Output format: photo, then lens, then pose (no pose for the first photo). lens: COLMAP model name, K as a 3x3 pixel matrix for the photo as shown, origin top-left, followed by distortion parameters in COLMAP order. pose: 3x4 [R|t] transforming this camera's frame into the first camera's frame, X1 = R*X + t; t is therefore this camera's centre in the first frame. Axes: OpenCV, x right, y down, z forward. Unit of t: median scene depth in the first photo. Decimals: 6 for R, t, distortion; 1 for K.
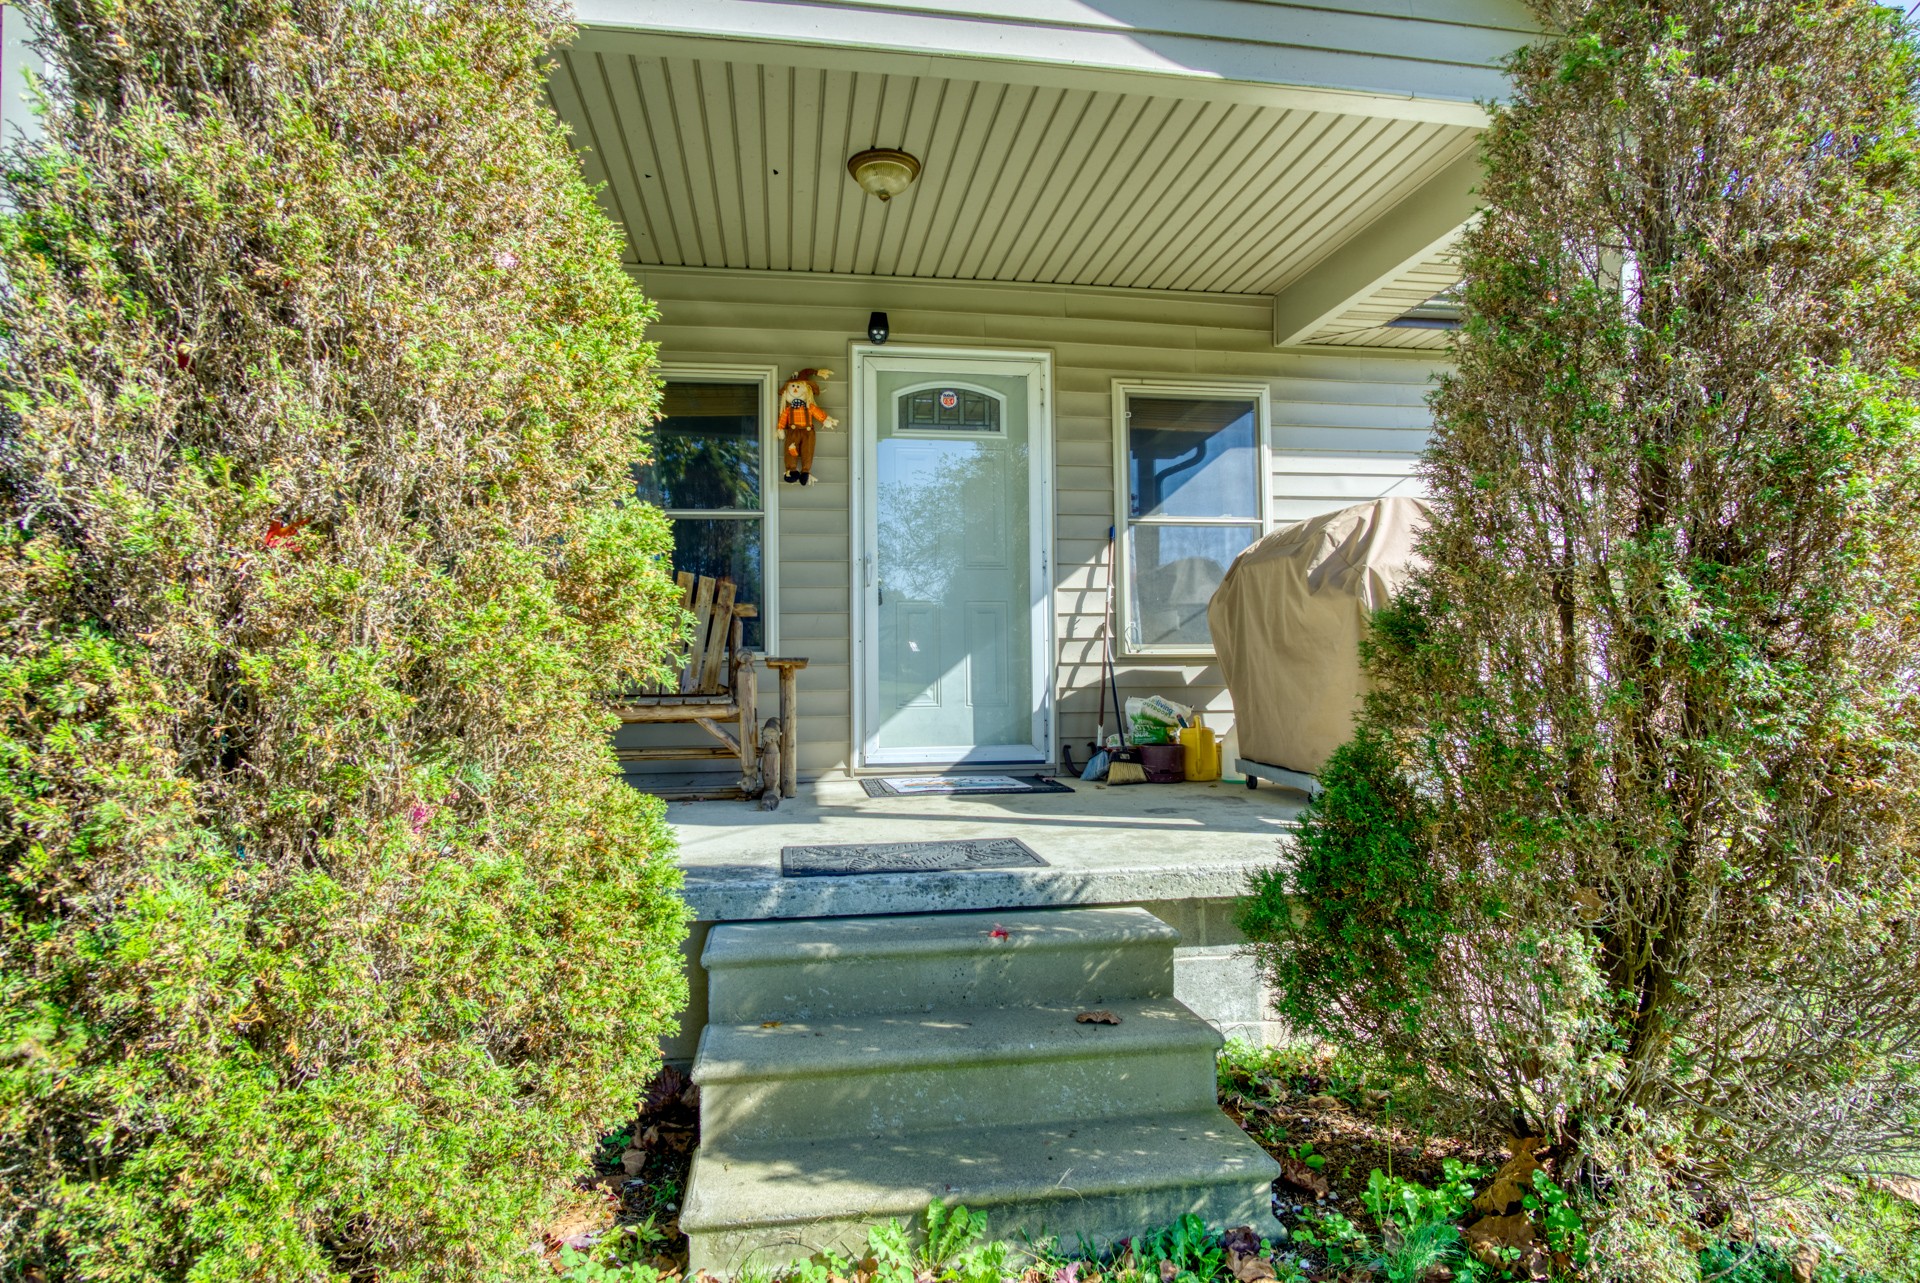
lens RADIAL K [[1045.8, 0, 964.3], [0, 1045.8, 629.0], [0, 0, 1]] dist [-0.040520, 0.010787]
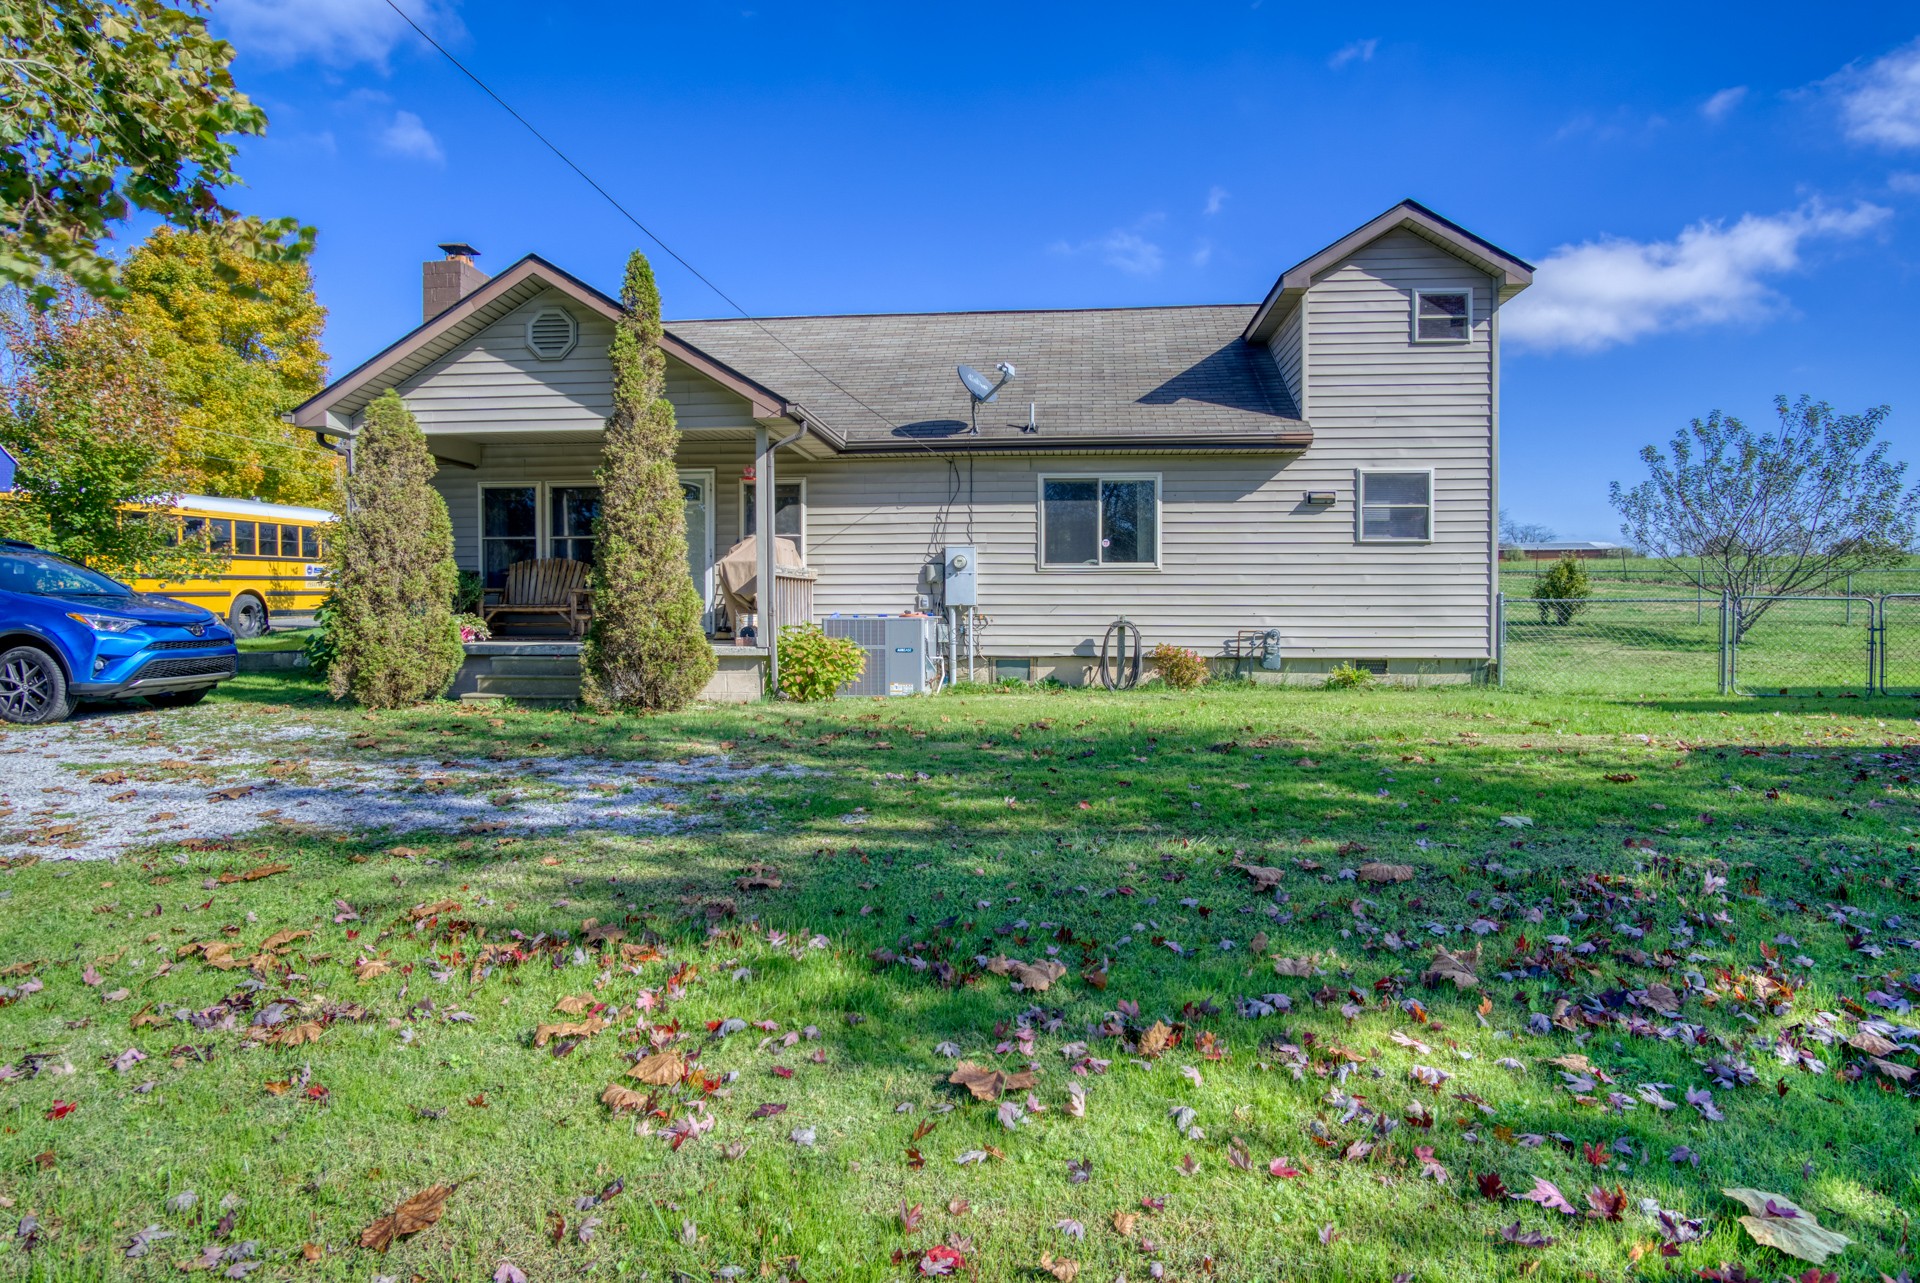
lens RADIAL K [[1045.8, 0, 964.3], [0, 1045.8, 629.0], [0, 0, 1]] dist [-0.040520, 0.010787]
pose [[0.967105, 0.014453, -0.253965, 1.340771], [-0.001019, 0.998597, 0.052948, -0.019565], [0.254374, -0.050948, 0.965763, -1.296930]]
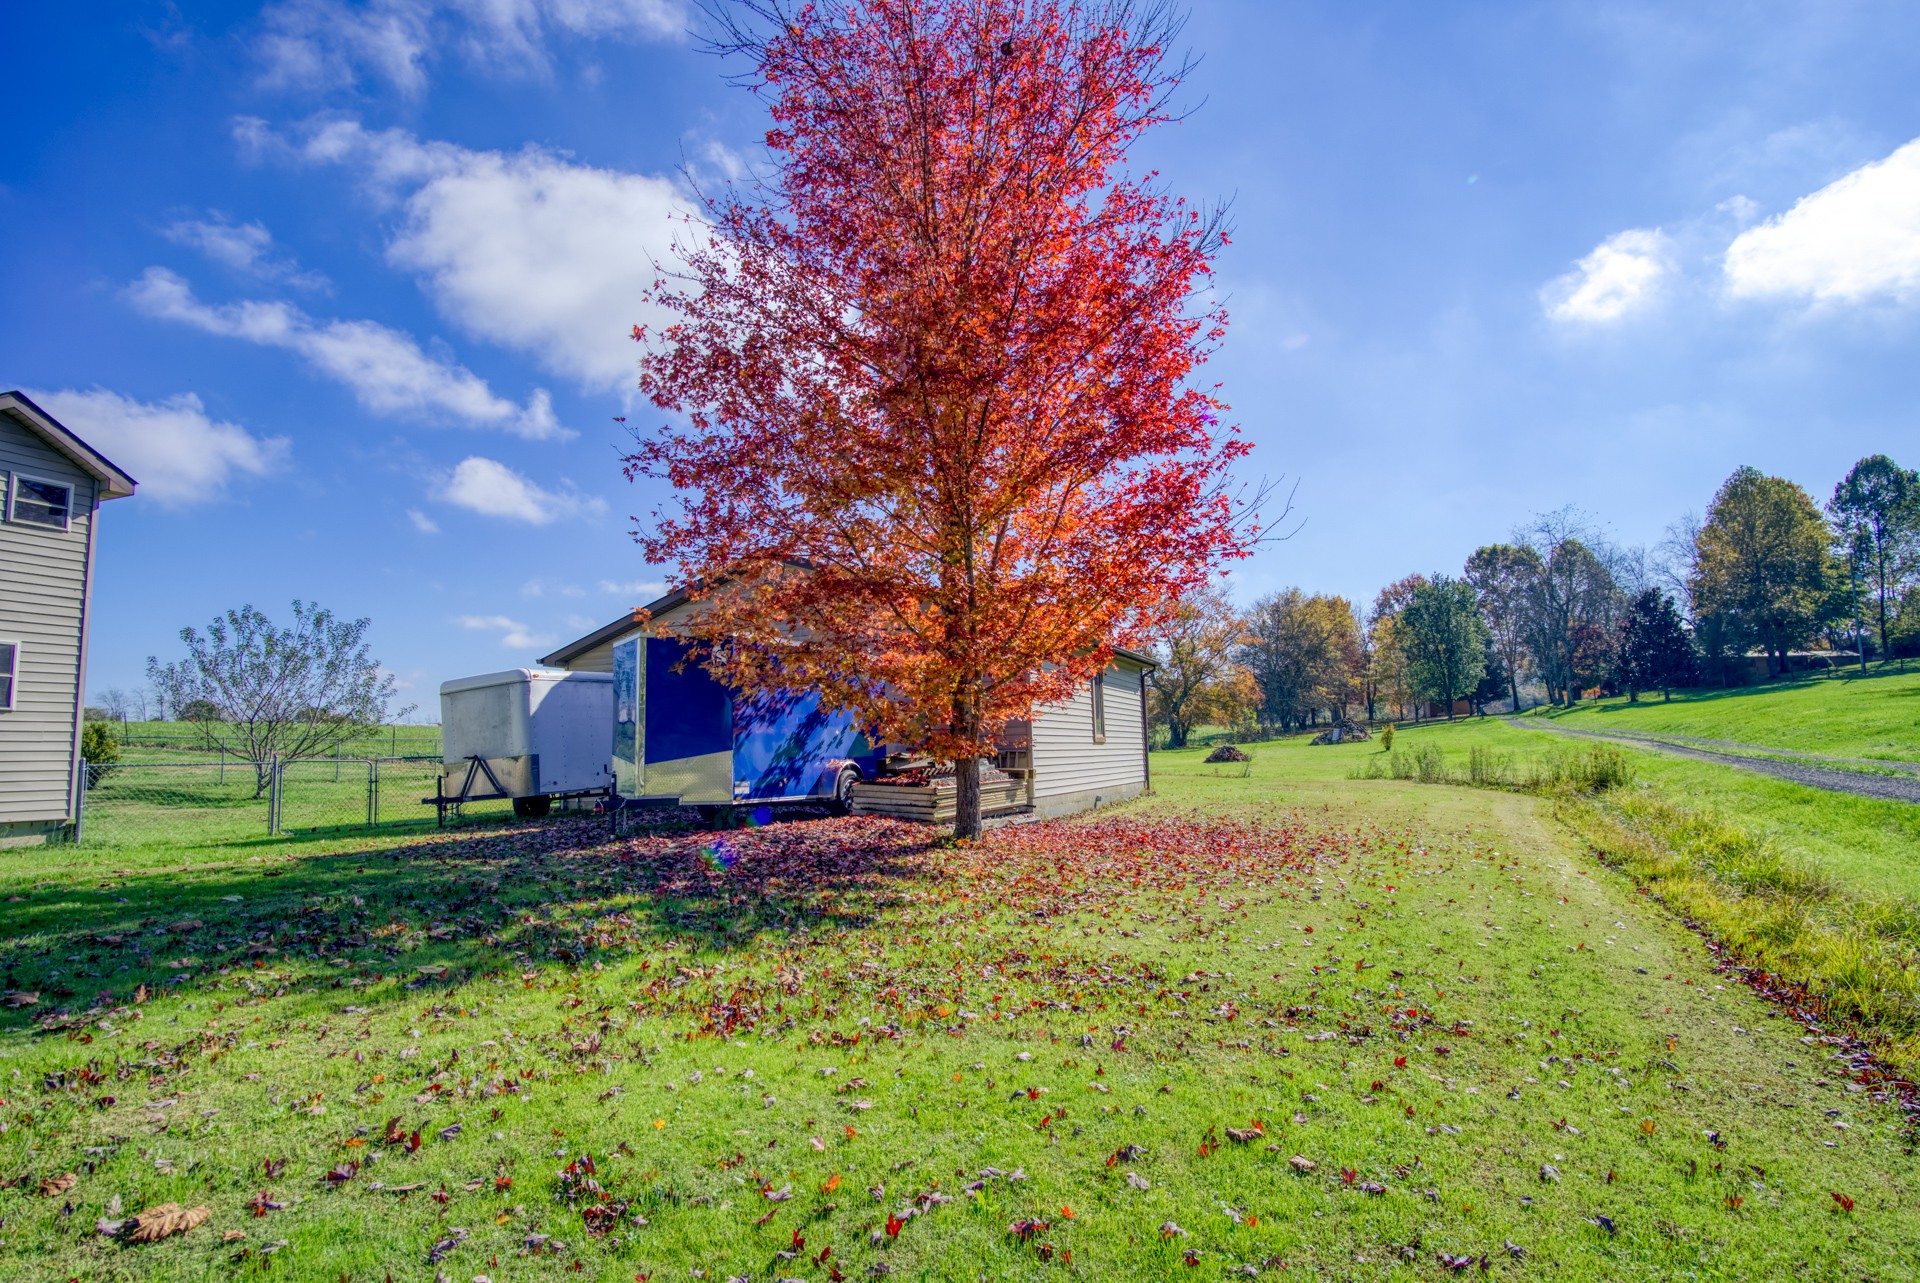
lens RADIAL K [[1013.7, 0, 960.0], [0, 1013.7, 641.5], [0, 0, 1]] dist [-0.025411, 0.000912]
pose [[0.516146, 0.095013, 0.851214, 0.890182], [-0.010282, 0.994444, -0.104766, -0.032537], [-0.856439, 0.045322, 0.514256, -1.924614]]
